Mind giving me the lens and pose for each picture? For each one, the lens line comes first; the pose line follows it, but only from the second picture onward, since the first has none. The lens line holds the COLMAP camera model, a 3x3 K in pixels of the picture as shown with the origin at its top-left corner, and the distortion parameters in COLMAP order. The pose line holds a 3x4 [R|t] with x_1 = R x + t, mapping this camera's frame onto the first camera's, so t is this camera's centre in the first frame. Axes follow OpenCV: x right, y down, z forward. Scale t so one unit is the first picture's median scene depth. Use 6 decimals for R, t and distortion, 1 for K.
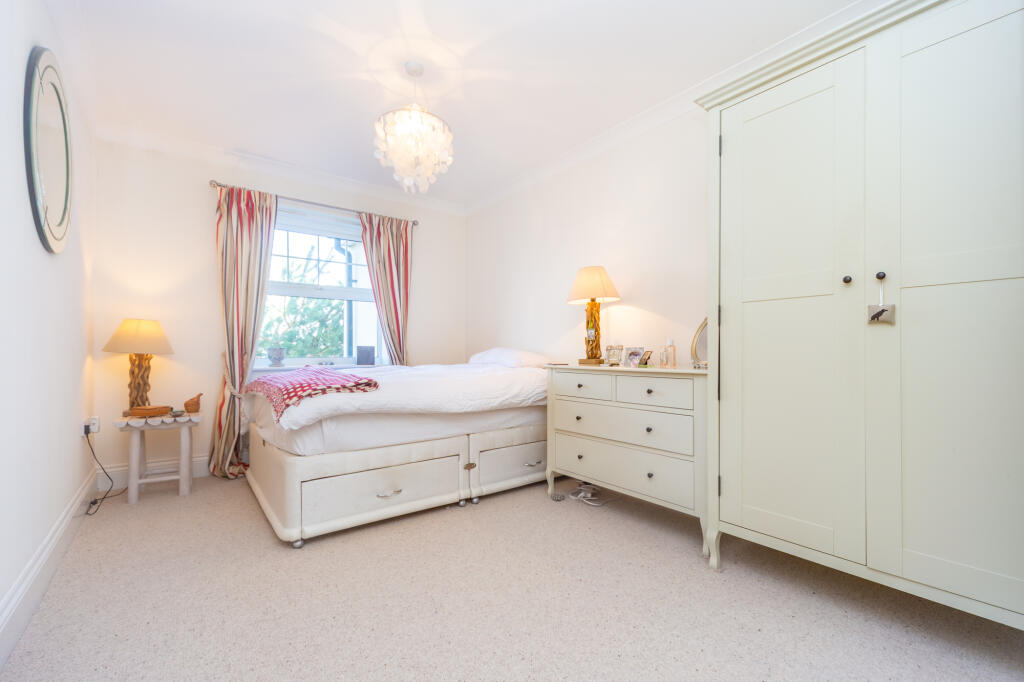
lens RADIAL K [[443.9, 0, 510.3], [0, 443.9, 351.5], [0, 0, 1]] dist [0.000714, 0.000007]
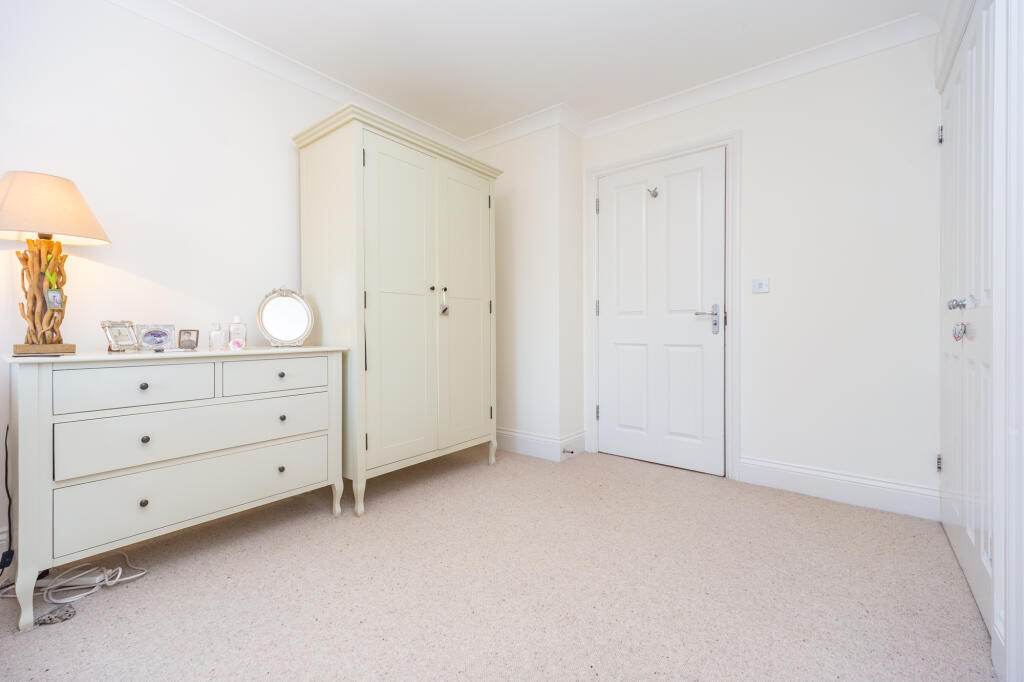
lens RADIAL K [[423.7, 0, 509.9], [0, 423.7, 330.7], [0, 0, 1]] dist [0.000021, 0.000088]
pose [[-0.247919, -0.003831, 0.968773, -0.557256], [0.000289, 0.999992, 0.004029, -0.001848], [-0.968781, 0.001279, -0.247916, 0.688937]]
